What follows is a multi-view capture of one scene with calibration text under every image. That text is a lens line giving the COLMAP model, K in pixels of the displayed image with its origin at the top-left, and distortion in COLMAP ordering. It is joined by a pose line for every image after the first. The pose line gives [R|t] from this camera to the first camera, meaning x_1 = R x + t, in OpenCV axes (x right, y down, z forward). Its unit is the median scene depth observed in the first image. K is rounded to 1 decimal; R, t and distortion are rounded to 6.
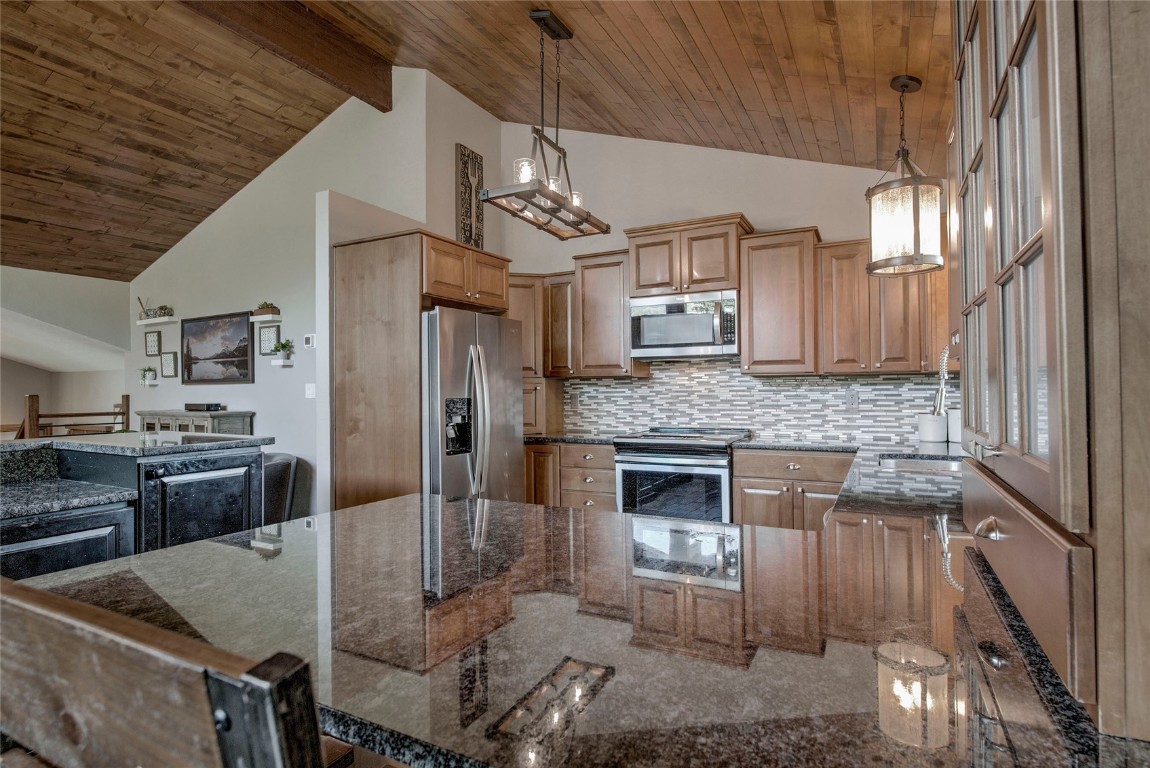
lens RADIAL K [[593.3, 0, 573.1], [0, 593.3, 387.5], [0, 0, 1]] dist [-0.005832, -0.000132]
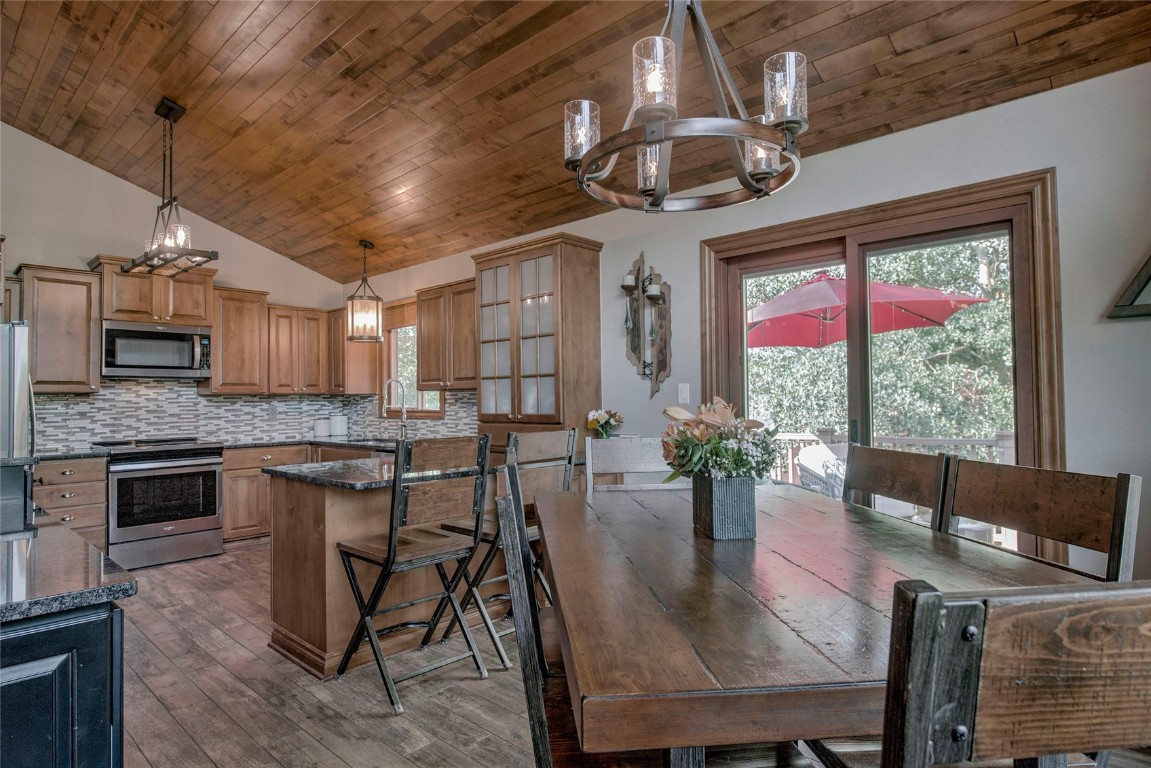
lens RADIAL K [[593.9, 0, 572.3], [0, 593.9, 388.6], [0, 0, 1]] dist [-0.005832, -0.000132]
pose [[0.261954, 0.020632, 0.964860, -0.715423], [-0.001936, 0.999781, -0.020853, -0.007443], [-0.965079, 0.003595, 0.261936, -0.089514]]
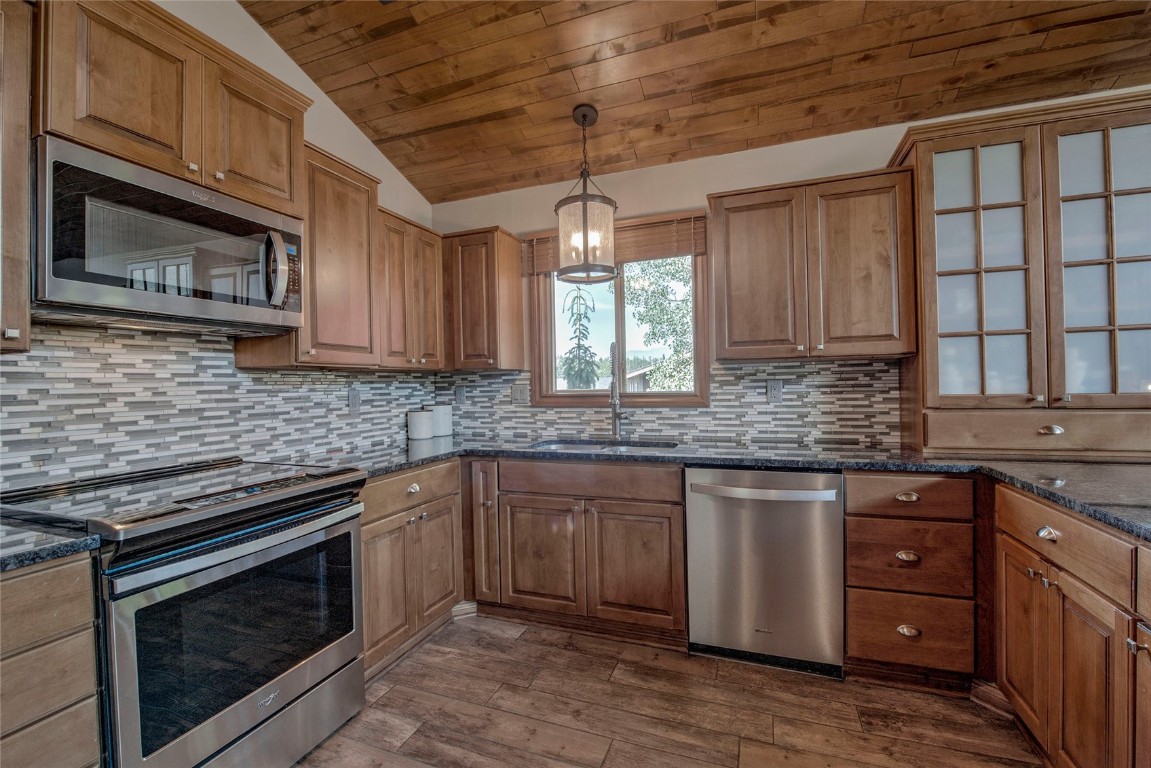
lens RADIAL K [[478.6, 0, 583.2], [0, 478.6, 385.2], [0, 0, 1]] dist [-0.016977, -0.000248]
pose [[-0.110321, 0.004014, 0.993888, -0.217010], [0.007415, 0.999967, -0.003215, 0.003190], [-0.993868, 0.007015, -0.110347, 0.726671]]
